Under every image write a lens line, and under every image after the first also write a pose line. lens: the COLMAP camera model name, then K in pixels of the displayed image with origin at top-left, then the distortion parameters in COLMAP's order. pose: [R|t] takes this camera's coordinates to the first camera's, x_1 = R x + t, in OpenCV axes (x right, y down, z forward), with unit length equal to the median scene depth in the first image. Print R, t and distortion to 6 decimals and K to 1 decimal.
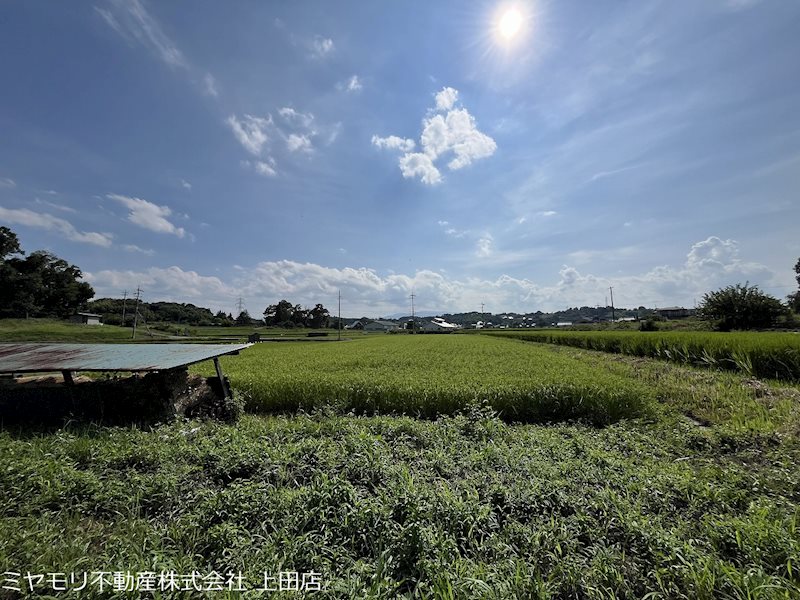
lens RADIAL K [[326.5, 0, 402.1], [0, 326.5, 296.9], [0, 0, 1]] dist [-0.001330, -0.000136]
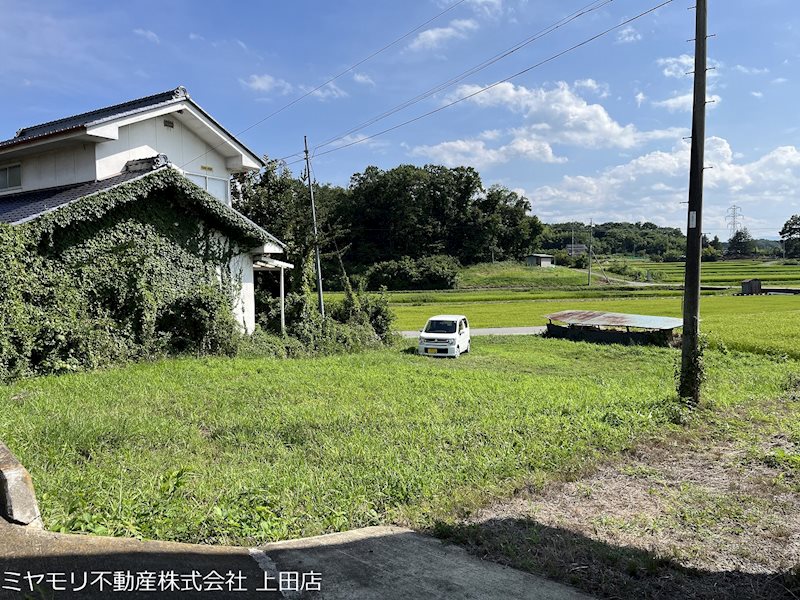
lens RADIAL K [[600.6, 0, 403.4], [0, 600.6, 304.4], [0, 0, 1]] dist [0.068364, -0.087995]
pose [[0.573931, 0.042151, -0.817818, 0.114064], [0.096414, 0.988251, 0.118597, -0.042083], [0.813208, -0.146915, 0.563124, -0.191399]]
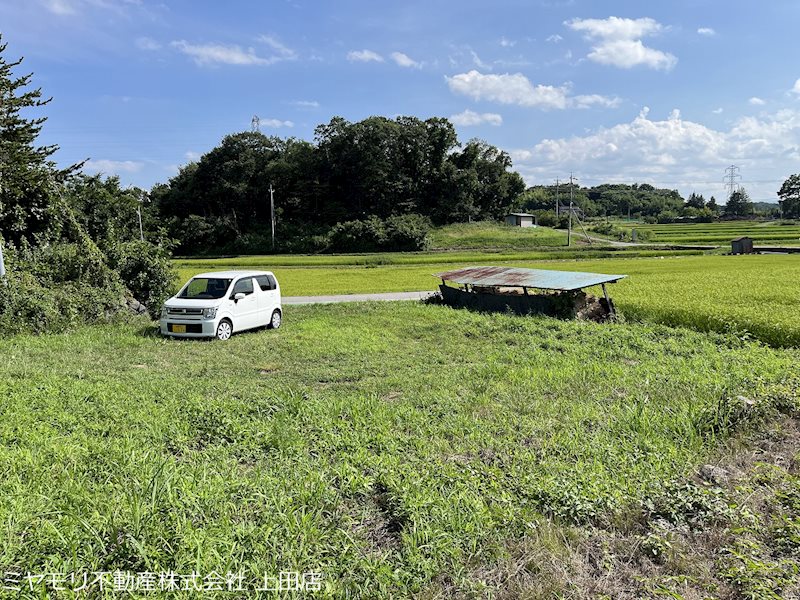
lens RADIAL K [[600.6, 0, 403.4], [0, 600.6, 304.4], [0, 0, 1]] dist [0.068364, -0.087995]
pose [[0.577669, 0.086038, -0.811724, 0.072321], [0.100890, 0.979279, 0.175597, -0.018663], [0.810012, -0.183332, 0.557018, -0.079546]]
